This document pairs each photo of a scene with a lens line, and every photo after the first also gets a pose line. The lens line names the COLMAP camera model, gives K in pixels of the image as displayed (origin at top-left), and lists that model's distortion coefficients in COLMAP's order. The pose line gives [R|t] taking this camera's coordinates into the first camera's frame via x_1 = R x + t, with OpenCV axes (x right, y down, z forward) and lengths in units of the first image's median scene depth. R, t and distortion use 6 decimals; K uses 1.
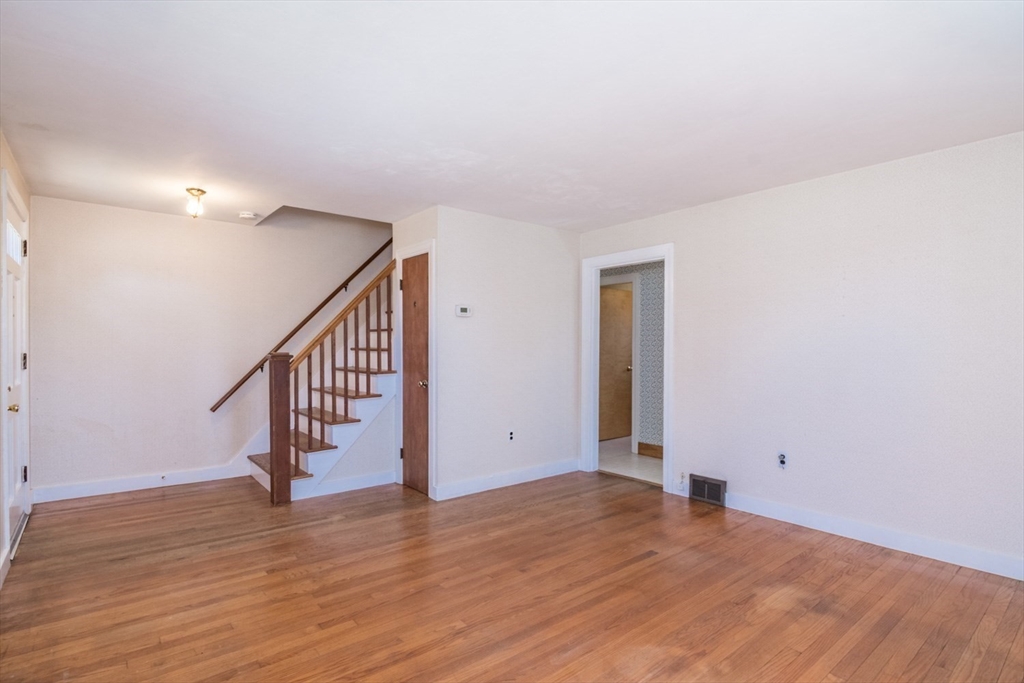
lens RADIAL K [[502.6, 0, 495.9], [0, 502.6, 346.5], [0, 0, 1]] dist [-0.004663, -0.004723]
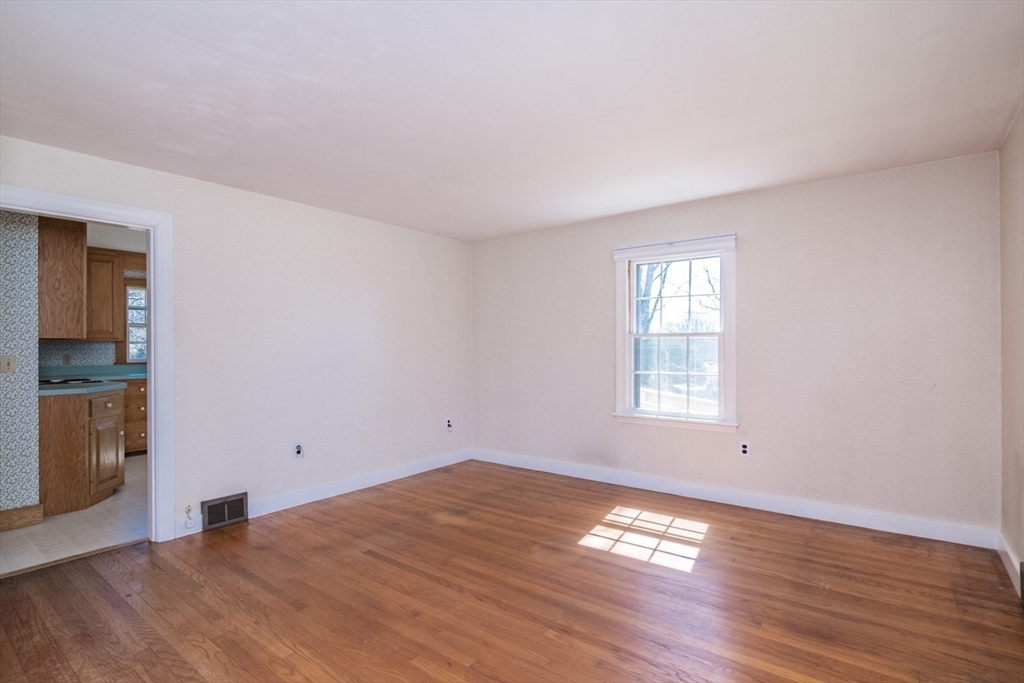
lens RADIAL K [[502.6, 0, 515.0], [0, 502.6, 346.0], [0, 0, 1]] dist [-0.004663, -0.004723]
pose [[-0.244992, 0.003951, 0.969517, -0.632741], [0.004496, 0.999986, -0.002939, 0.003331], [-0.969515, 0.003638, -0.245006, 0.830208]]
